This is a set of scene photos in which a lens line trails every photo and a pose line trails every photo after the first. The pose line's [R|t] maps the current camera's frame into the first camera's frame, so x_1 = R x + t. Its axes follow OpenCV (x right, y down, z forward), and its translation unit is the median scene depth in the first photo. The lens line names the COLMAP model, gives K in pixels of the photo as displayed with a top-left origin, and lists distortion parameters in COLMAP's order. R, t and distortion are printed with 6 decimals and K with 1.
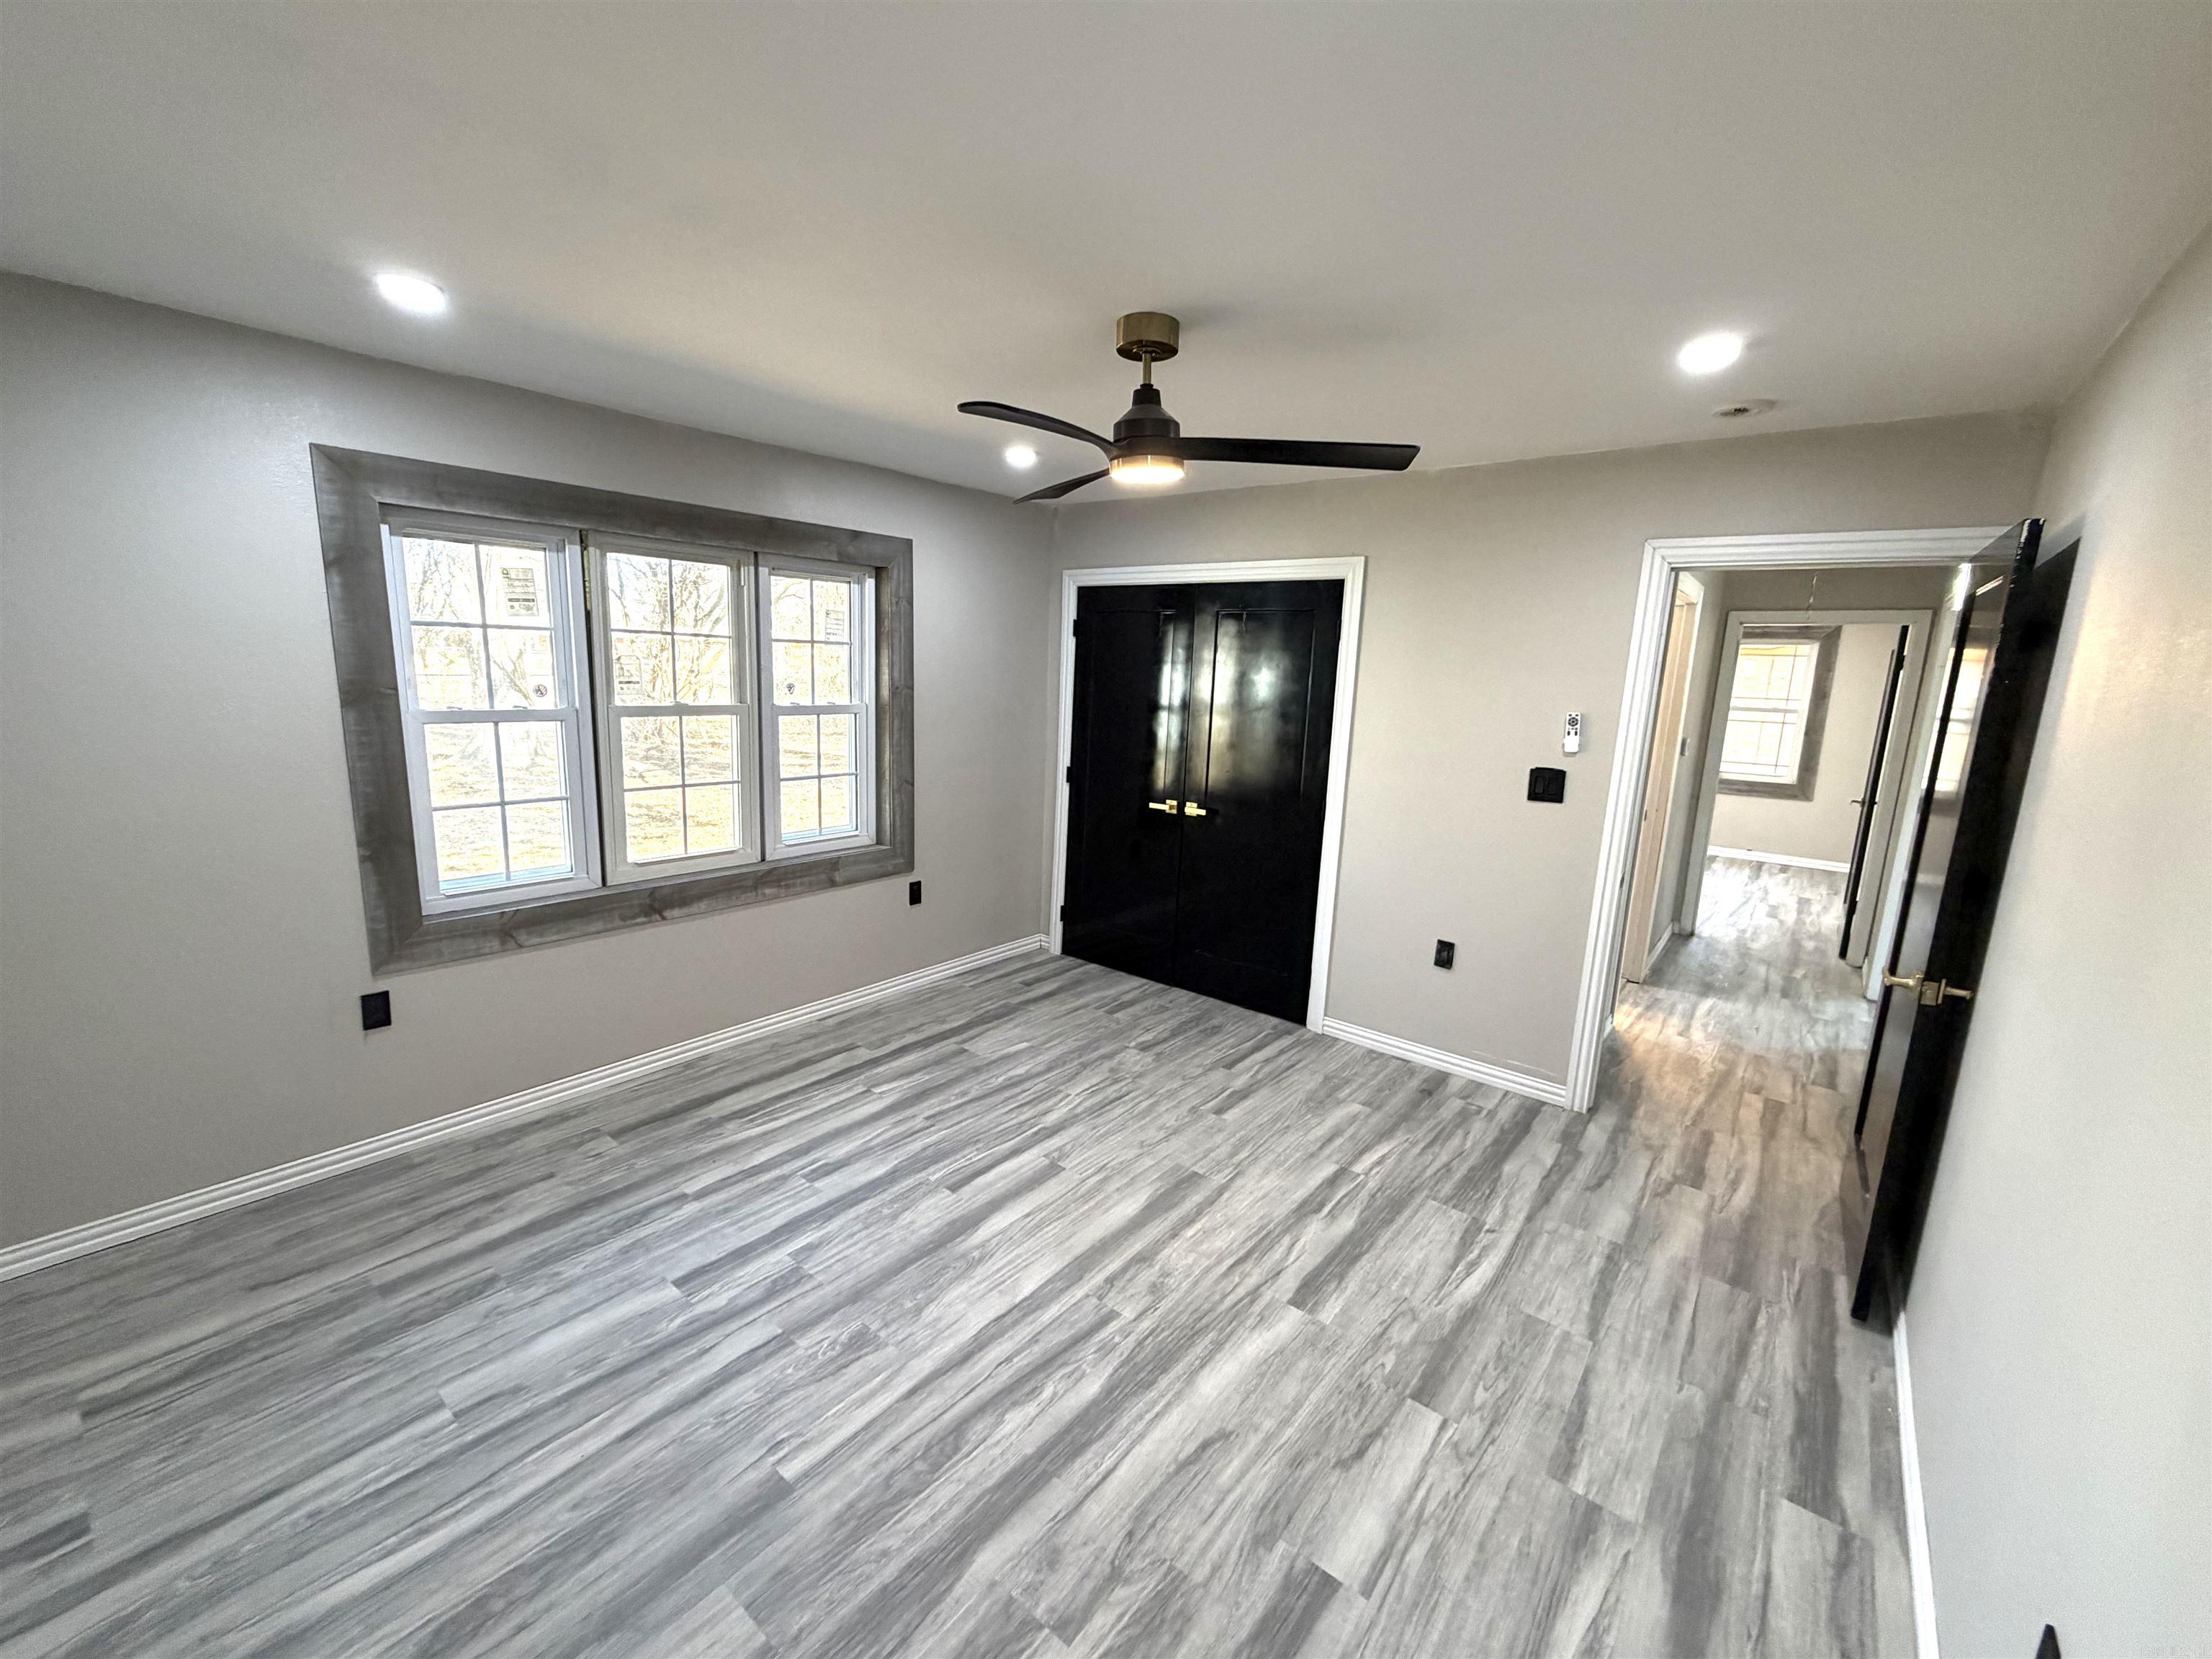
lens RADIAL K [[903.4, 0, 1102.3], [0, 903.4, 825.3], [0, 0, 1]] dist [-0.004095, 0.000174]
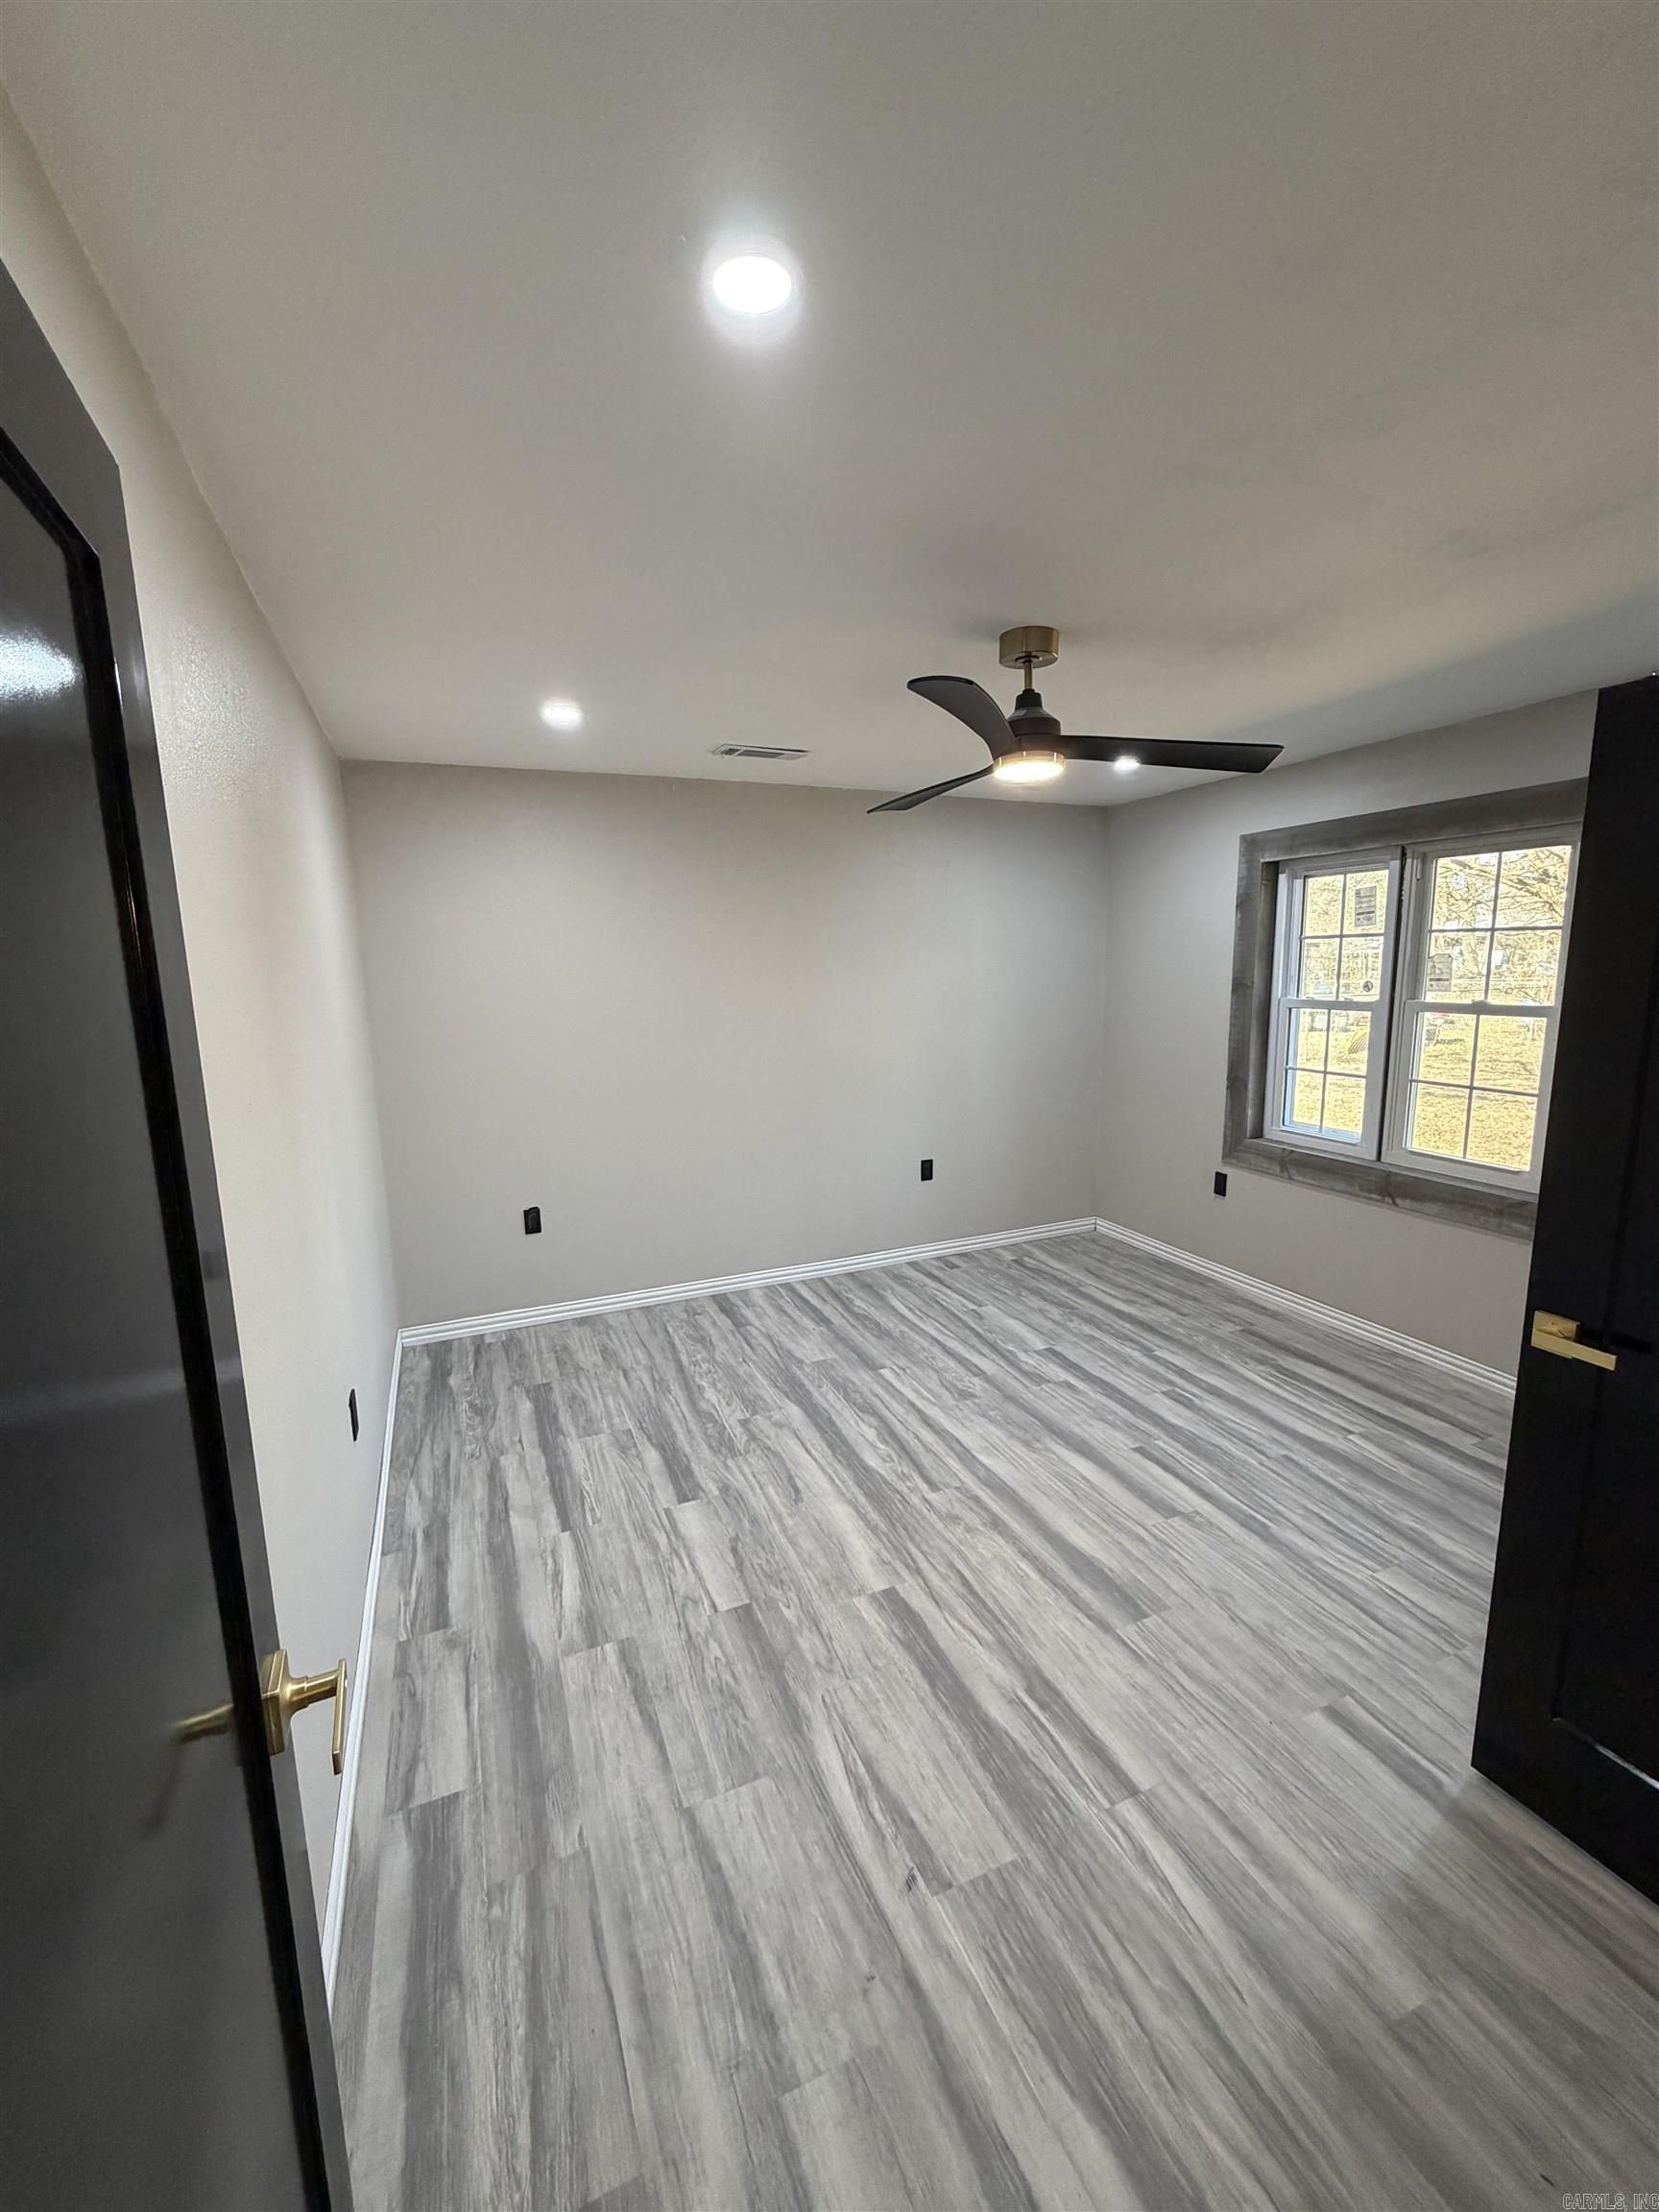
lens RADIAL K [[903.4, 0, 838.7], [0, 903.4, 1109.4], [0, 0, 1]] dist [-0.004095, 0.000174]
pose [[-0.466620, 0.117020, -0.876682, 0.975745], [-0.155317, 0.964964, 0.211472, -0.168763], [0.870714, 0.234840, -0.432097, 1.171066]]
